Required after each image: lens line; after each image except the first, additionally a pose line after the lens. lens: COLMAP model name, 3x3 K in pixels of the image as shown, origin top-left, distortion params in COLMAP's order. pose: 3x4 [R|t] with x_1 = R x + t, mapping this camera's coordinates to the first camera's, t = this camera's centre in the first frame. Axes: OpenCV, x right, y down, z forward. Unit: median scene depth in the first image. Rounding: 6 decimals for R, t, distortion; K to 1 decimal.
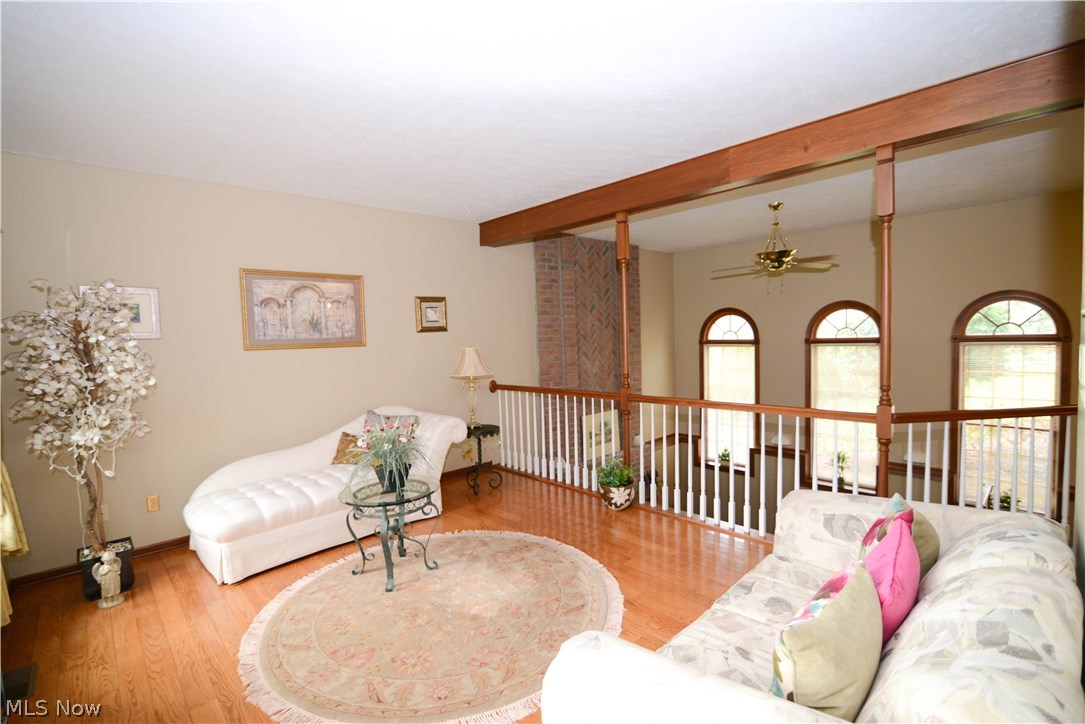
lens RADIAL K [[502.4, 0, 544.4], [0, 502.4, 363.1], [0, 0, 1]] dist [0.003199, 0.000006]
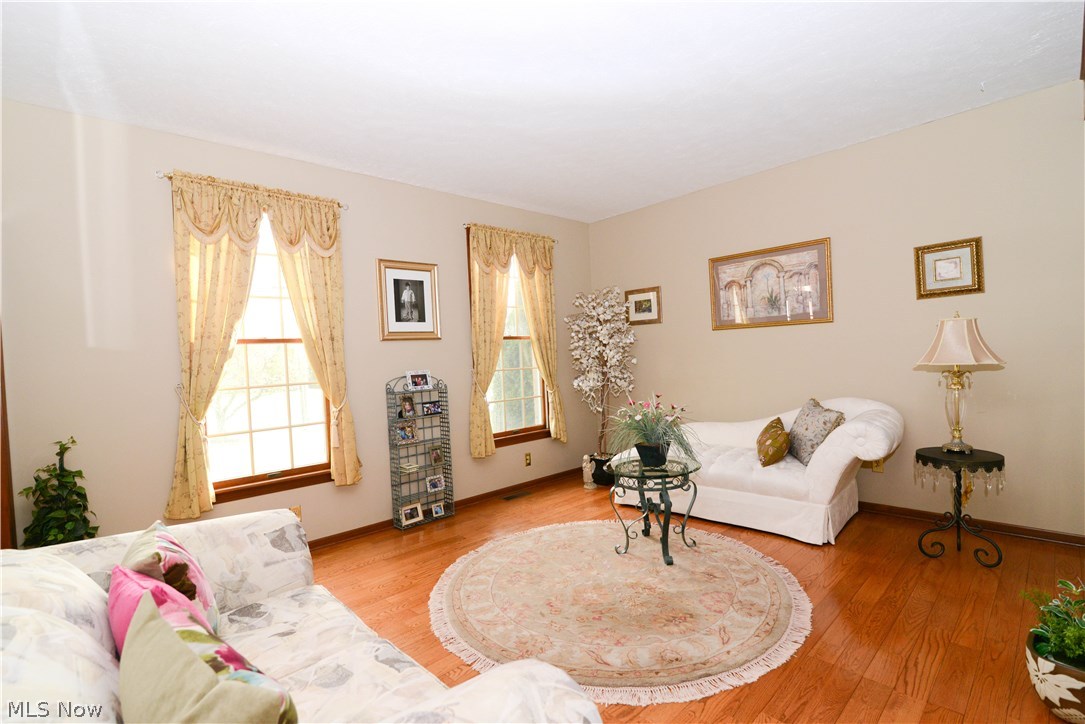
lens RADIAL K [[502.4, 0, 545.1], [0, 502.4, 365.0], [0, 0, 1]] dist [0.003199, 0.000006]
pose [[0.003392, 0.054973, -0.998482, 0.515854], [-0.011570, 0.998423, 0.054930, -0.004225], [0.999927, 0.011366, 0.004022, 0.575804]]
